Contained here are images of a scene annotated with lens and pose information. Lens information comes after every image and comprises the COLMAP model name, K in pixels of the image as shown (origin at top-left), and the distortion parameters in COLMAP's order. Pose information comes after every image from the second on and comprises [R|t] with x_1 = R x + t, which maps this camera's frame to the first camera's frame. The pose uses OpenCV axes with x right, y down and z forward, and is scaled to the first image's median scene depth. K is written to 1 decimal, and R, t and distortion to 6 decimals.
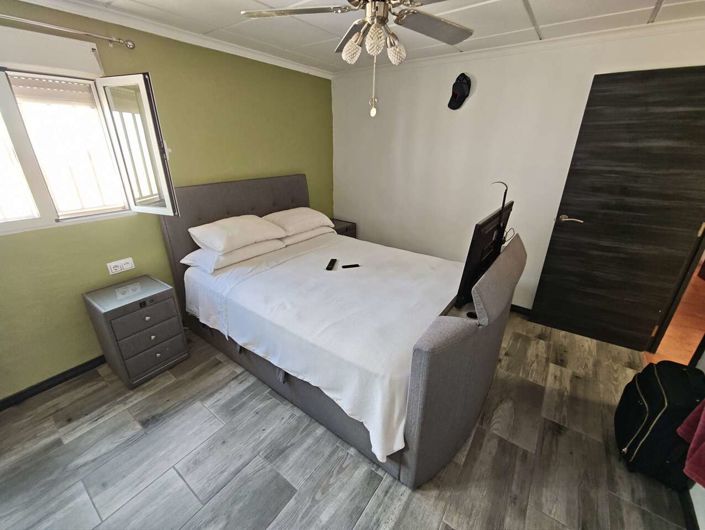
lens RADIAL K [[294.0, 0, 349.8], [0, 294.0, 262.3], [0, 0, 1]] dist [-0.013849, 0.004859]
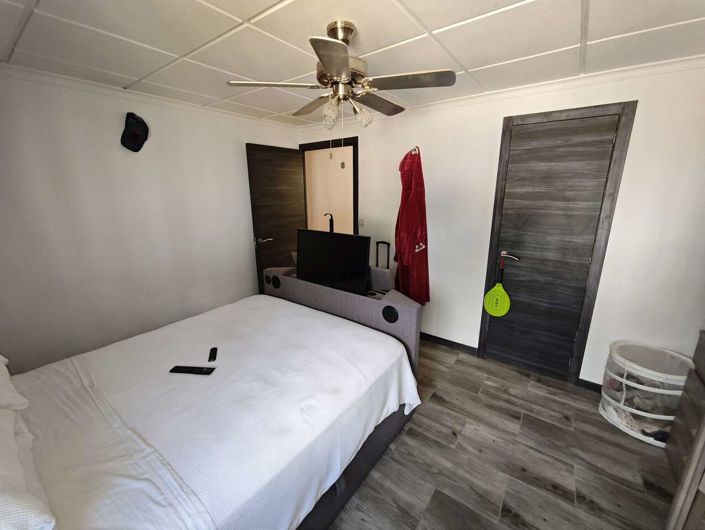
lens RADIAL K [[294.0, 0, 349.8], [0, 294.0, 262.3], [0, 0, 1]] dist [-0.013849, 0.004859]
pose [[0.003924, -0.252349, 0.967628, -0.852215], [0.379506, 0.895621, 0.232031, -0.307100], [-0.925181, 0.366311, 0.099283, 0.718142]]
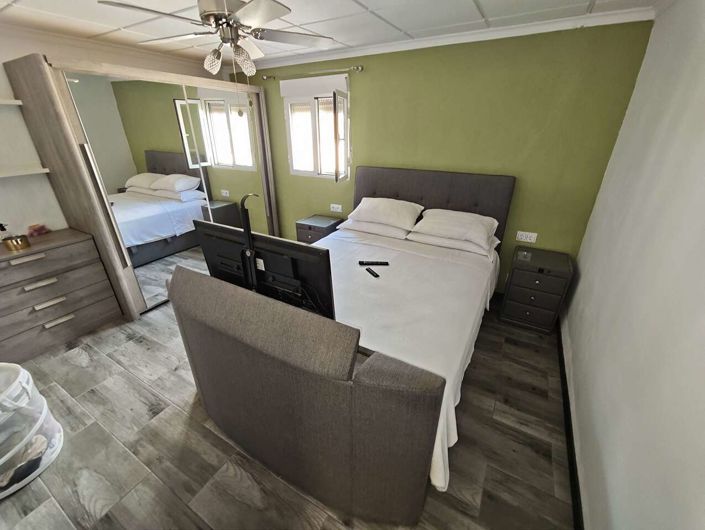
lens RADIAL K [[294.0, 0, 349.8], [0, 294.0, 262.3], [0, 0, 1]] dist [-0.013849, 0.004859]
pose [[0.113530, 0.405868, -0.906853, 1.088002], [-0.370694, 0.864147, 0.340347, -0.401254], [0.921790, 0.297525, 0.248560, 0.935174]]
